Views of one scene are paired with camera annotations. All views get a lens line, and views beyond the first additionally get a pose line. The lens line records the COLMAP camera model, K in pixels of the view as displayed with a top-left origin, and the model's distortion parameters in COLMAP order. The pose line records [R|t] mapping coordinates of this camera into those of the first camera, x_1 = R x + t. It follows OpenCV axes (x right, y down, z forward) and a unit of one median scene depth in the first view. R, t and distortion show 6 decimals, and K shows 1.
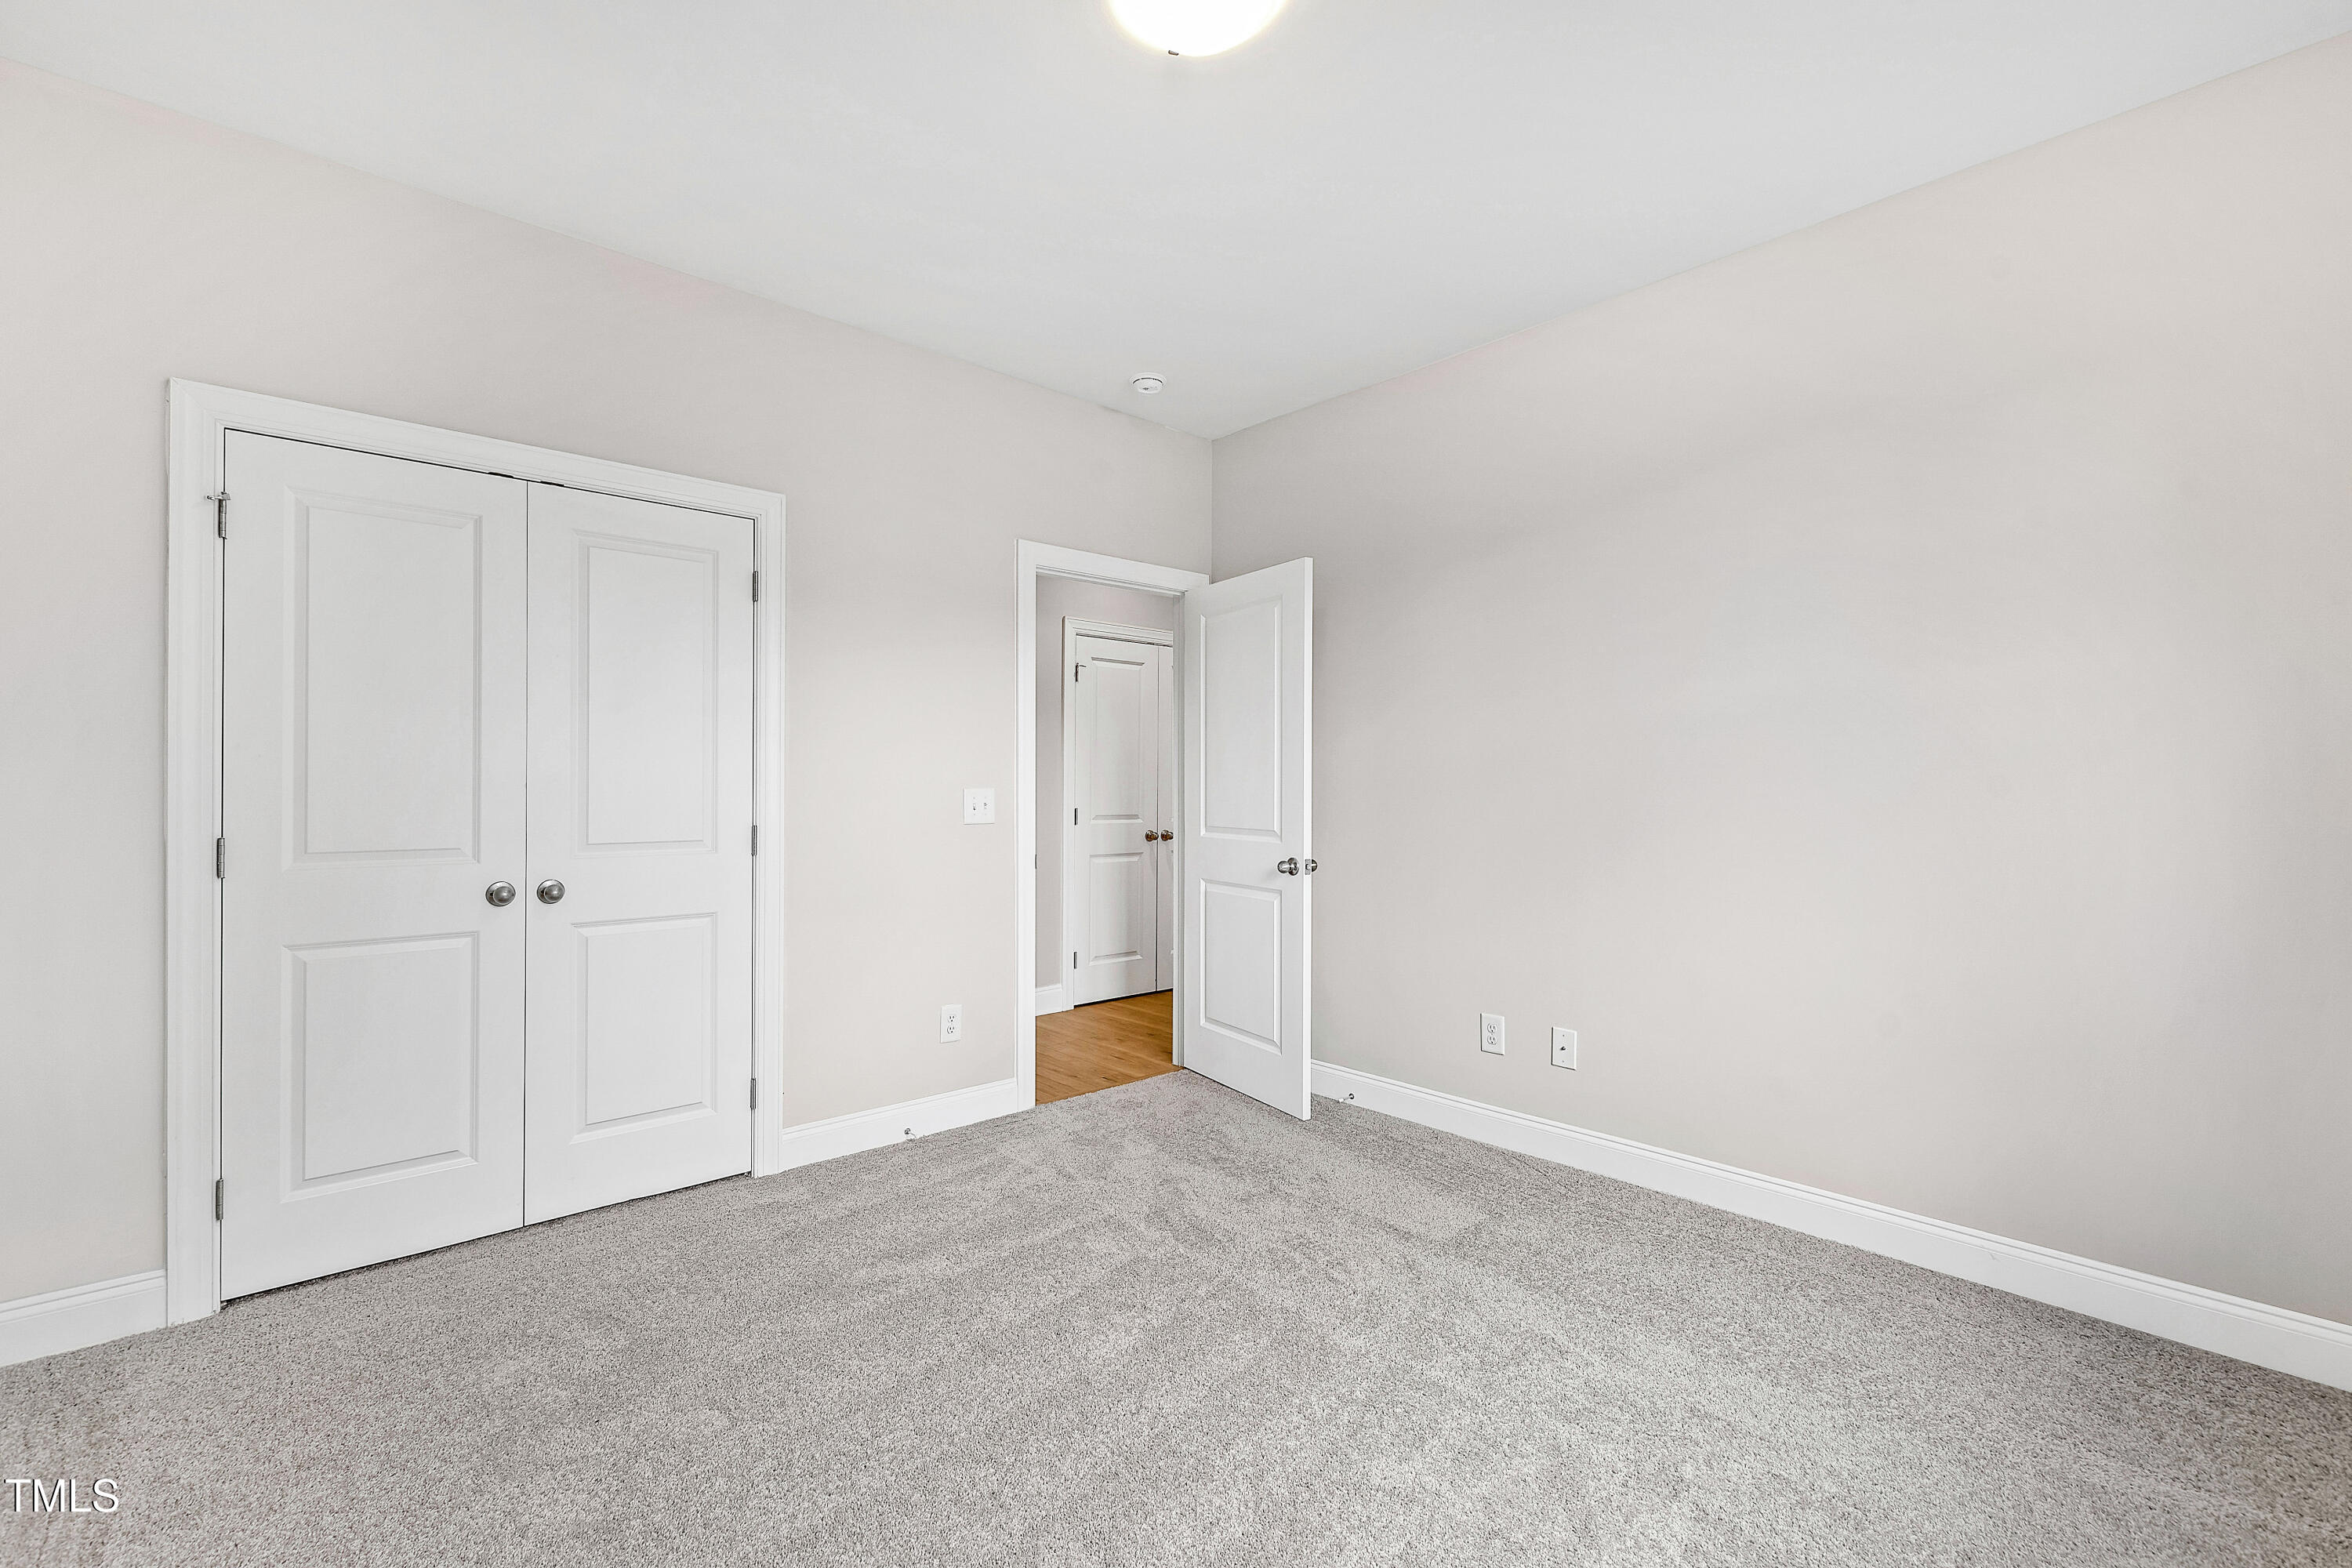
lens RADIAL K [[1058.2, 0, 1176.0], [0, 1058.2, 784.0], [0, 0, 1]] dist [-0.000549, 0.000016]
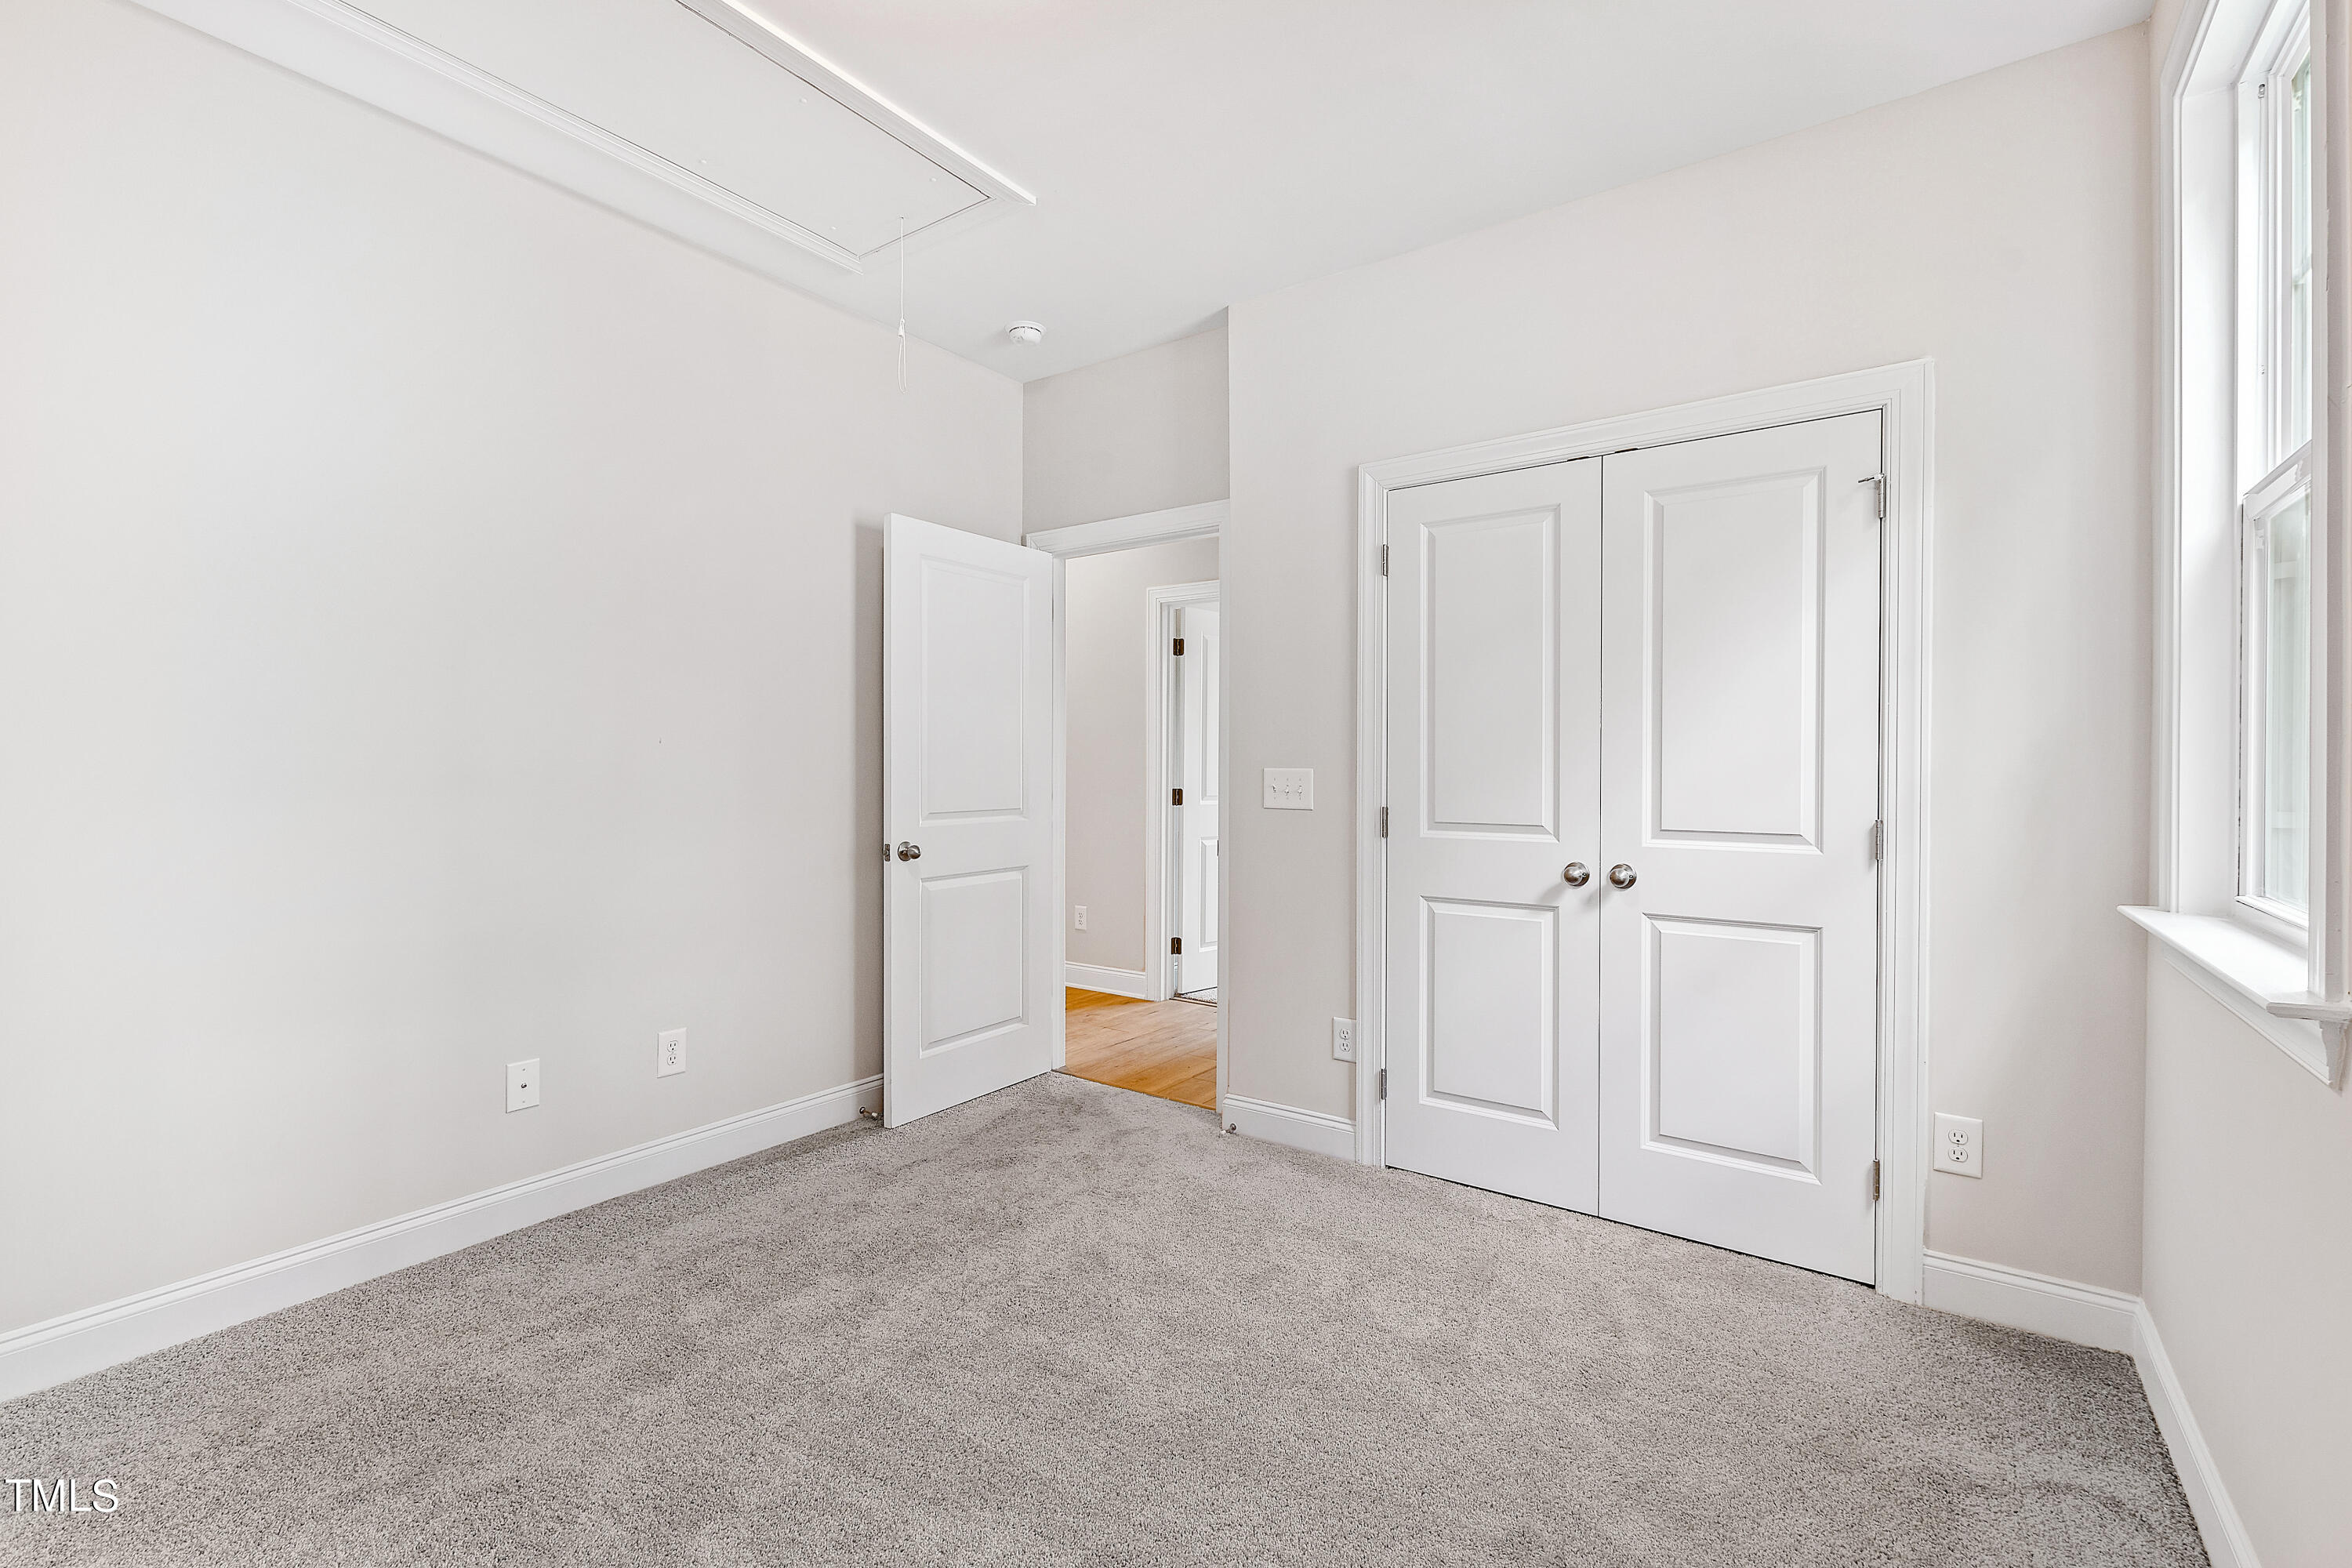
lens RADIAL K [[1001.2, 0, 1176.0], [0, 1001.2, 784.0], [0, 0, 1]] dist [-0.000290, -0.000008]
pose [[0.204960, 0.015506, -0.978648, 0.223571], [-0.000637, 0.999876, 0.015709, 0.002422], [0.978770, -0.002597, 0.204944, 0.439971]]
